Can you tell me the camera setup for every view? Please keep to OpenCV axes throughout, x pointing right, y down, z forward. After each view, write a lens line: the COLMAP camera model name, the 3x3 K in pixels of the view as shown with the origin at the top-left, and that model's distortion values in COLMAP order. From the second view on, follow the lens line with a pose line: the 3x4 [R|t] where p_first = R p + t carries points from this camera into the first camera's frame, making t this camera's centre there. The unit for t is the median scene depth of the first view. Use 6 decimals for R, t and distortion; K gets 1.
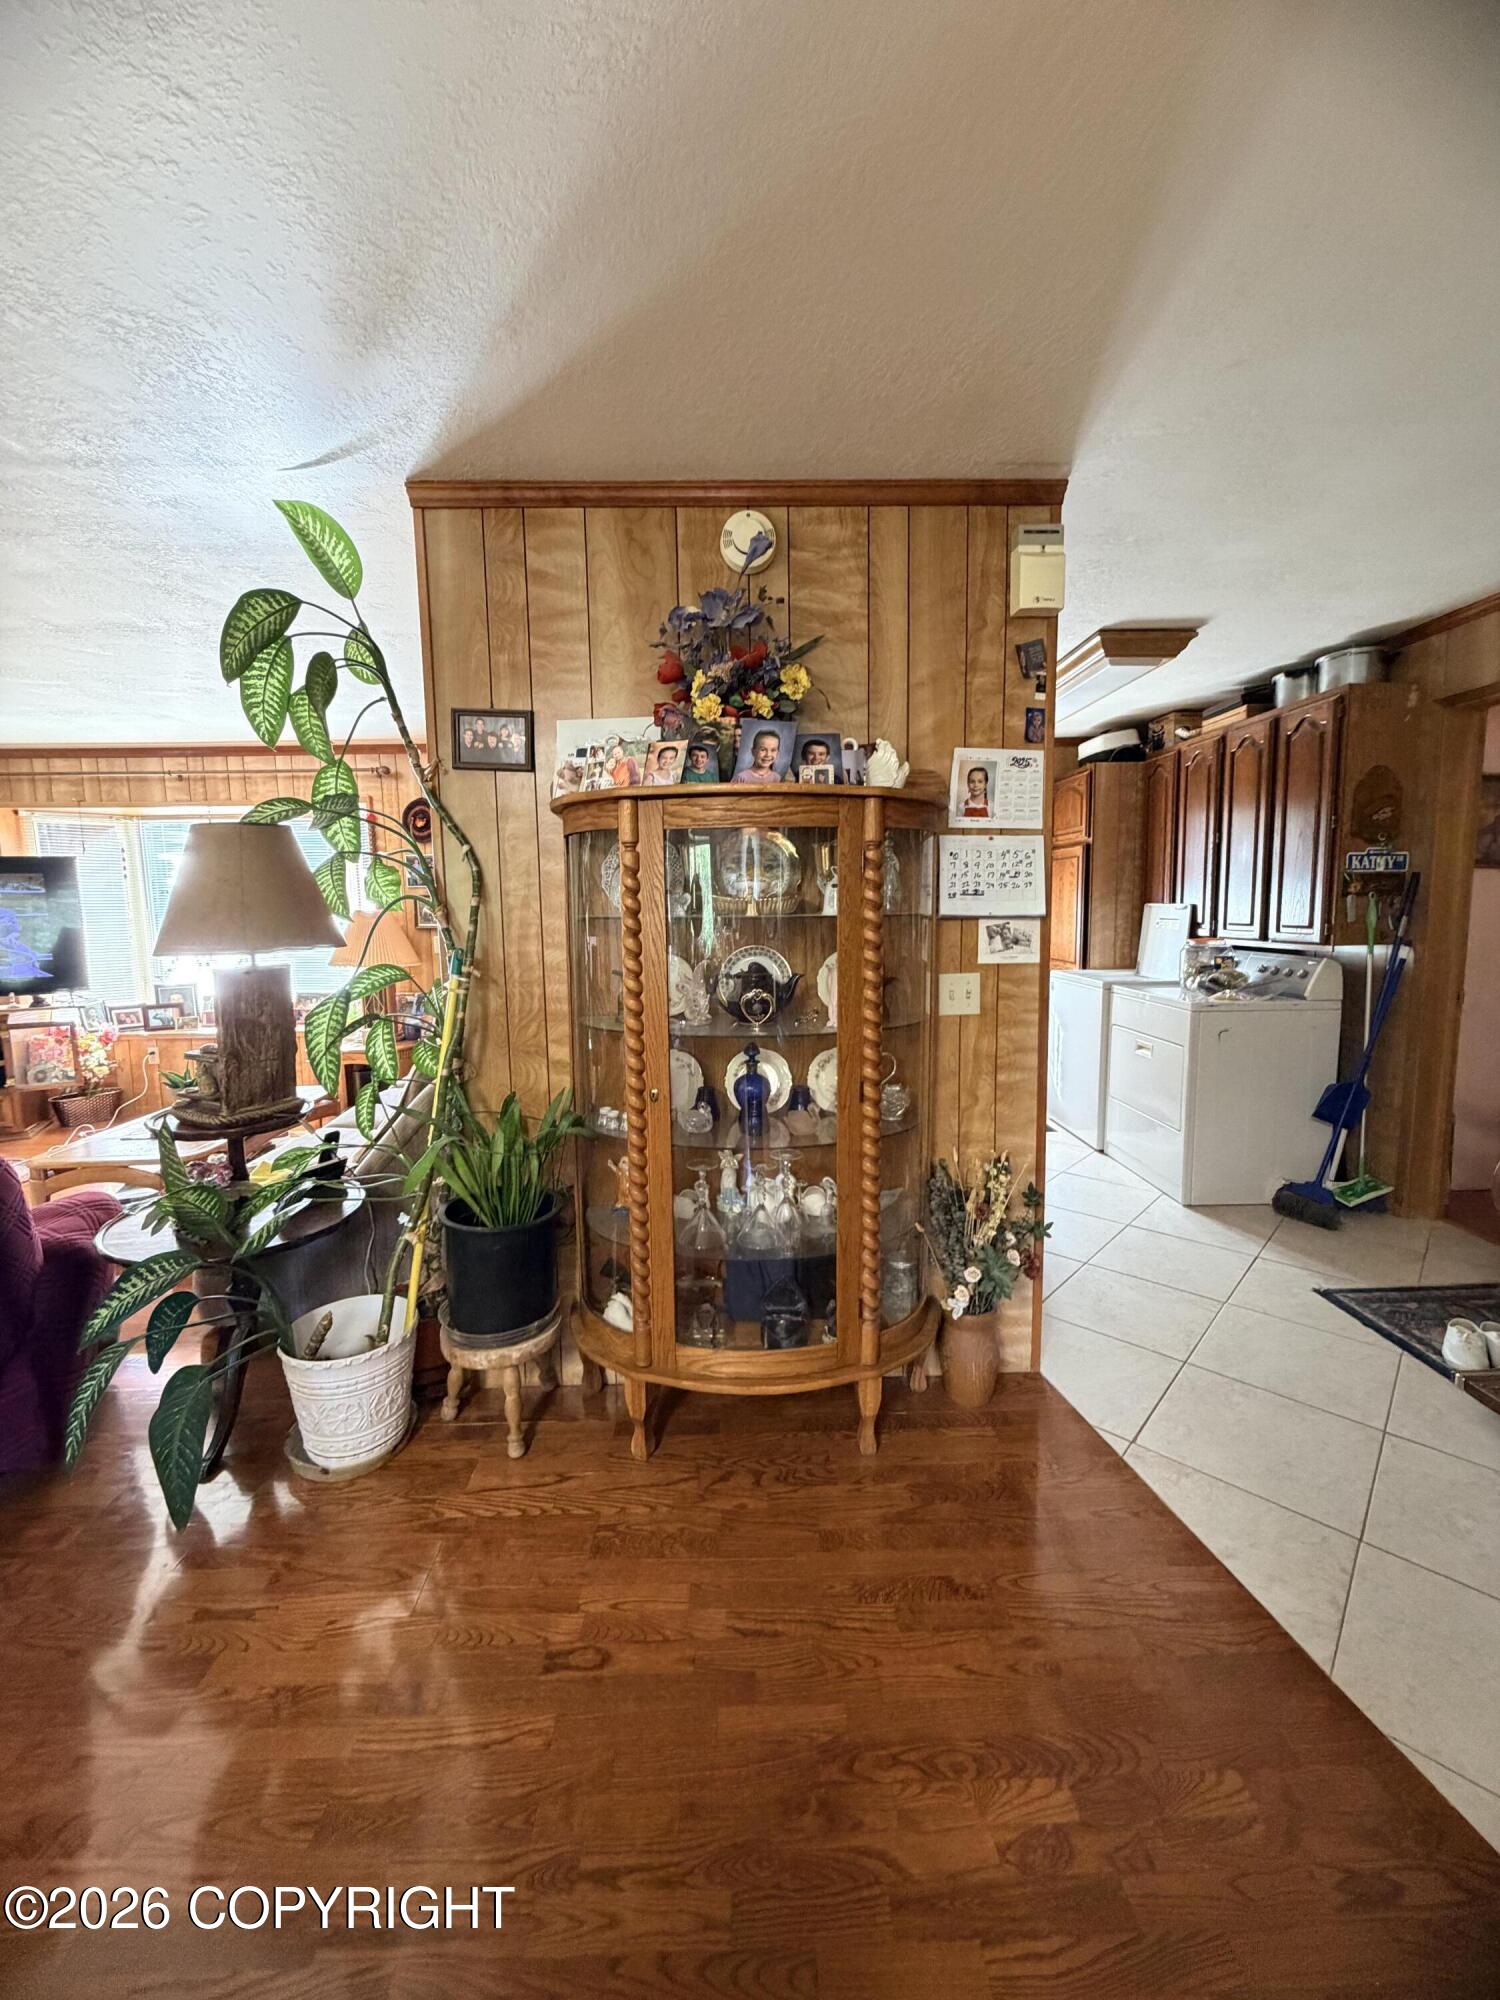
lens RADIAL K [[791.8, 0, 746.0], [0, 791.8, 993.9], [0, 0, 1]] dist [-0.000559, 0.000342]
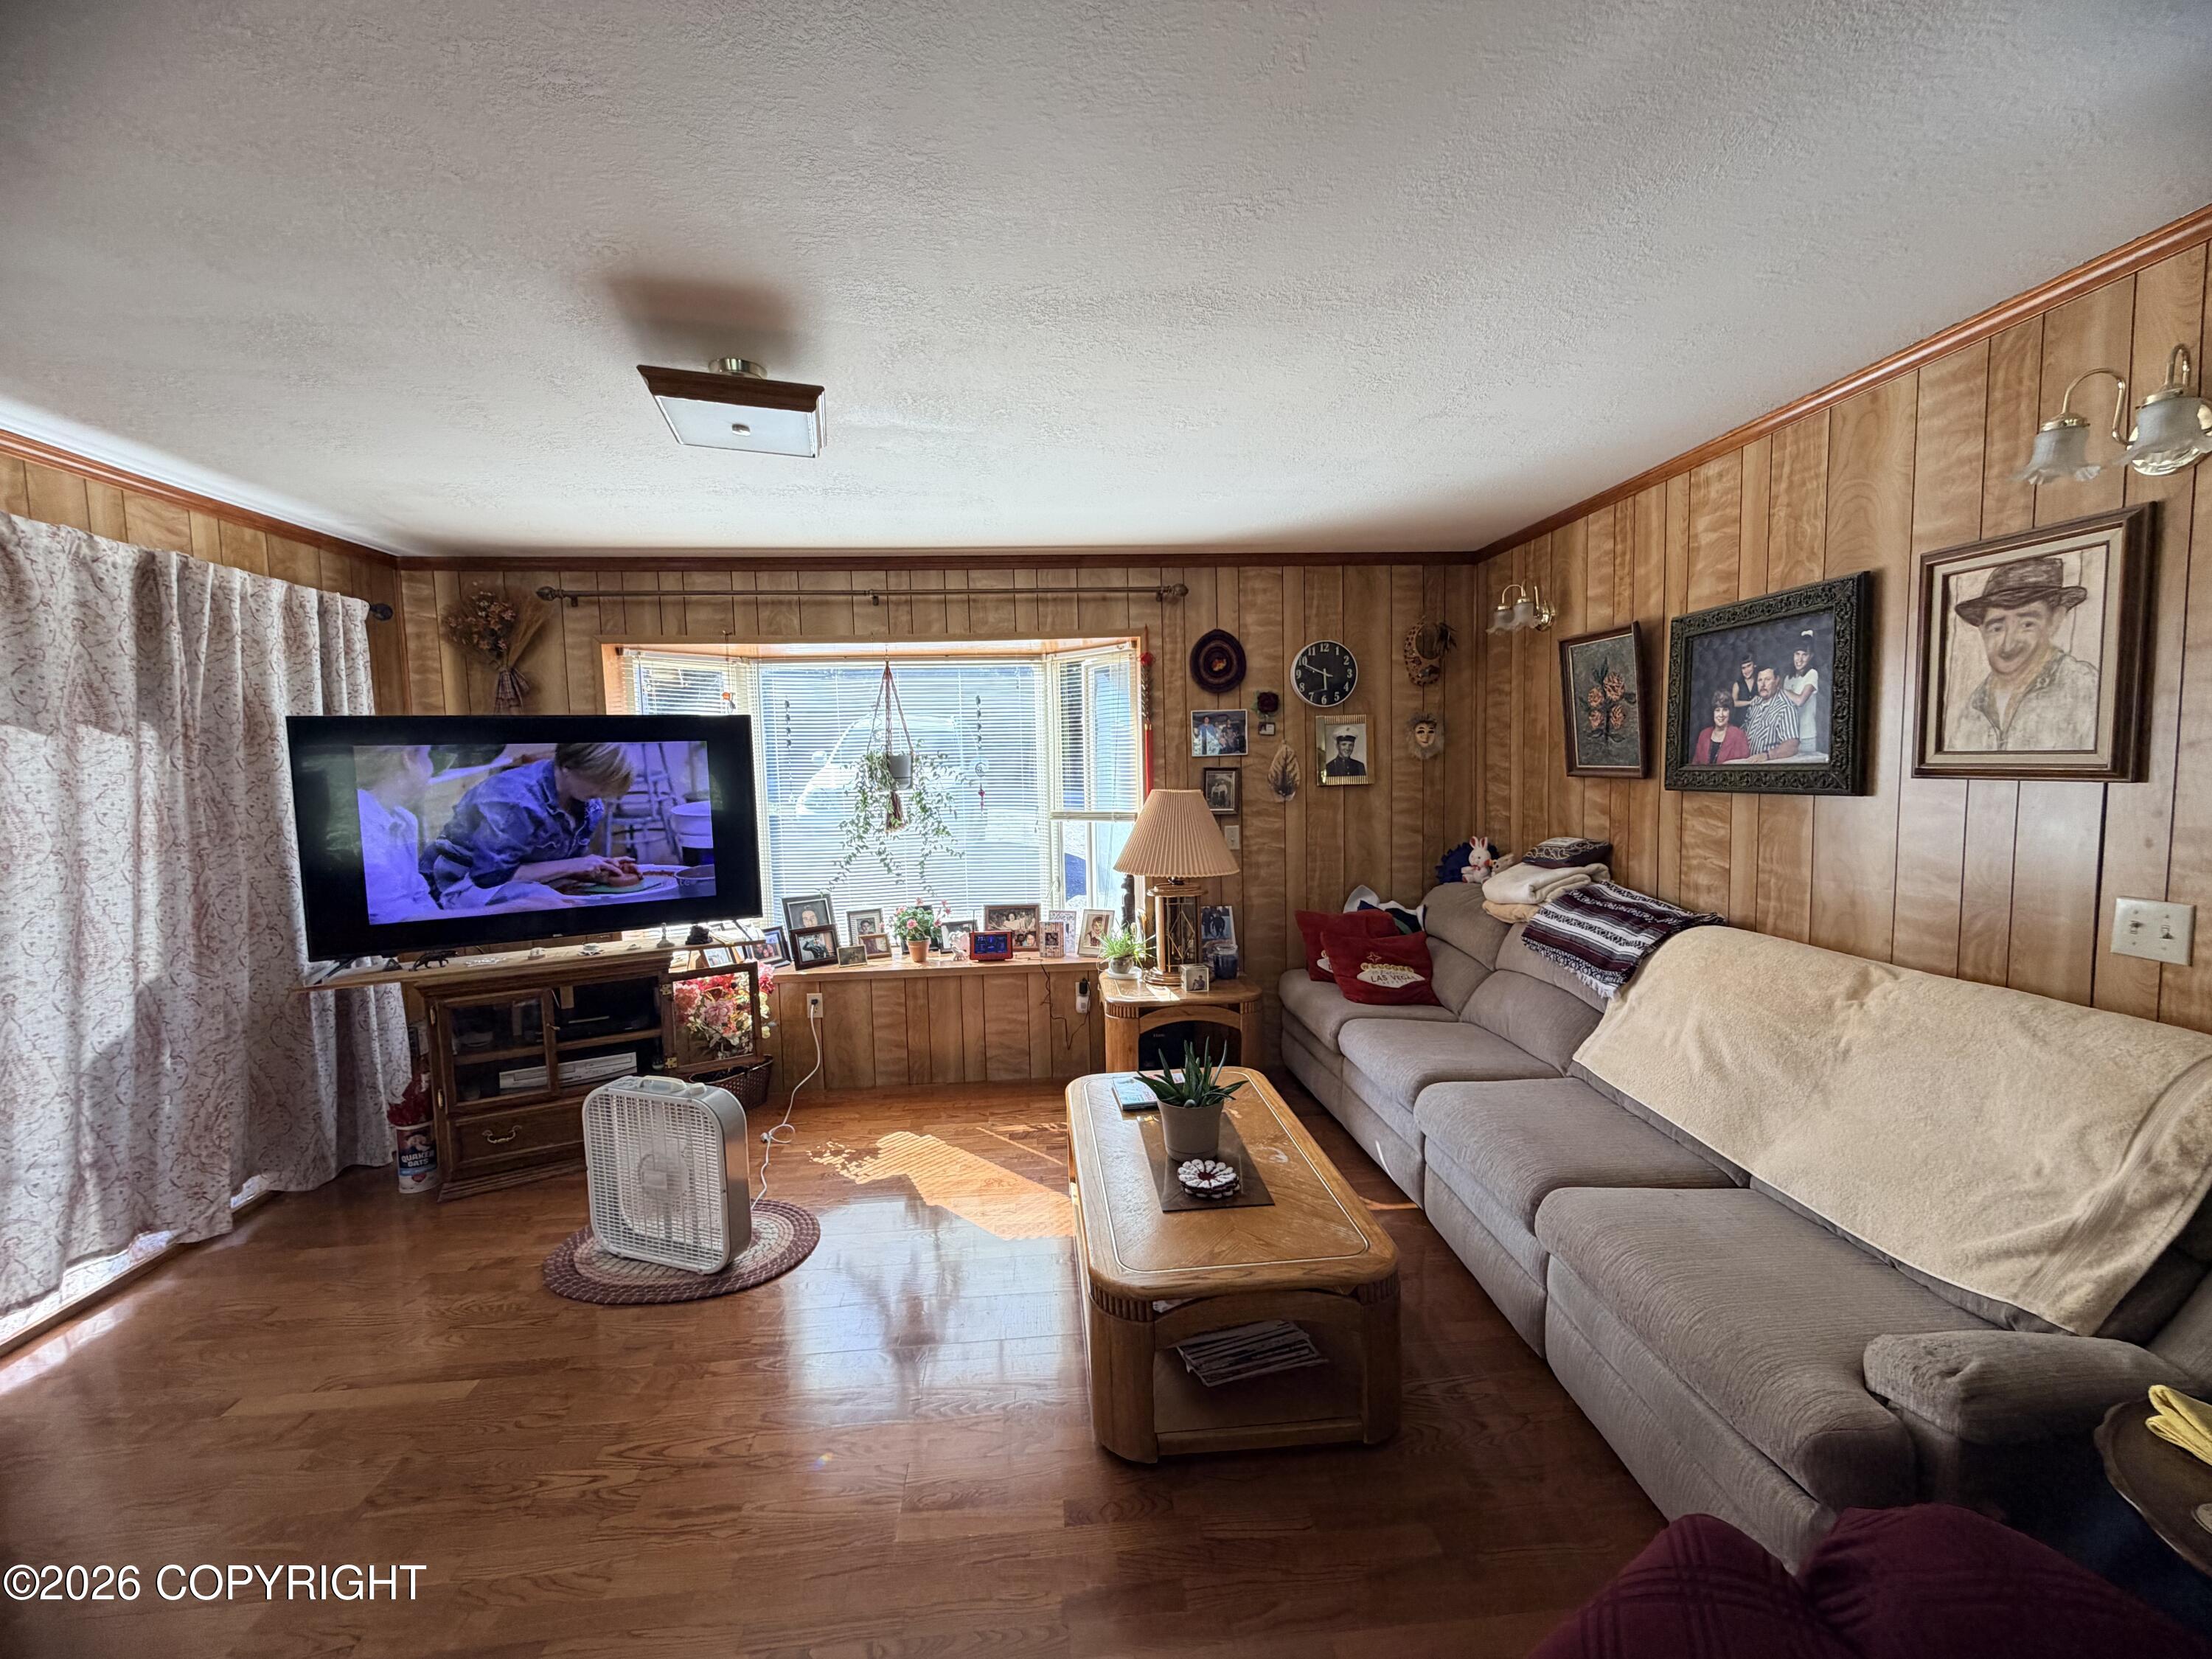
lens RADIAL K [[875.8, 0, 1092.5], [0, 875.8, 829.7], [0, 0, 1]] dist [-0.000559, 0.000342]
pose [[0.998437, -0.011616, 0.054665, -0.607085], [0.013746, 0.999154, -0.038756, -0.044520], [-0.054169, 0.039447, 0.997752, 0.253541]]
